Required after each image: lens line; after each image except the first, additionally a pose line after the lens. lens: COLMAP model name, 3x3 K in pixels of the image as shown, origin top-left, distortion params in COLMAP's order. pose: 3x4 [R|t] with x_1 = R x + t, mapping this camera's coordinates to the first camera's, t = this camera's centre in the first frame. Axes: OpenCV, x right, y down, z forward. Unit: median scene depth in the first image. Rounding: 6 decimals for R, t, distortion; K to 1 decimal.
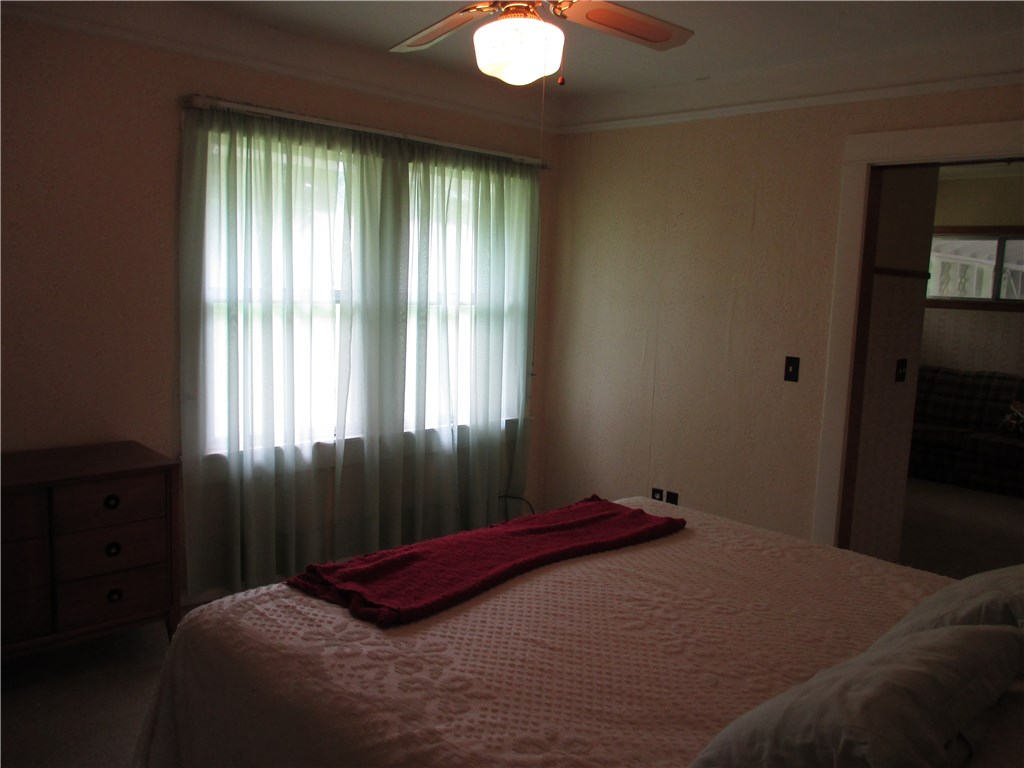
lens RADIAL K [[845.2, 0, 508.2], [0, 845.2, 389.8], [0, 0, 1]] dist [-0.042995, 0.017113]
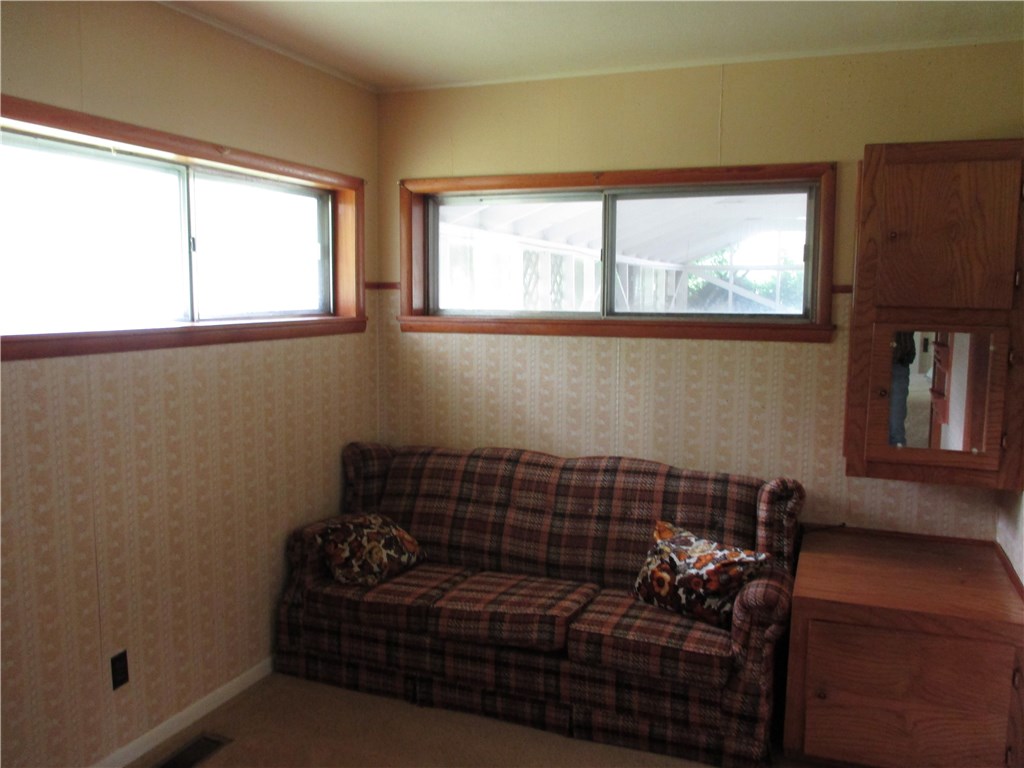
lens RADIAL K [[845.2, 0, 508.2], [0, 845.2, 389.8], [0, 0, 1]] dist [-0.042995, 0.017113]
pose [[0.910616, -0.076760, 0.406061, 0.316170], [0.079793, 0.996766, 0.009485, -0.072161], [-0.405476, 0.023764, 0.913797, 0.555590]]
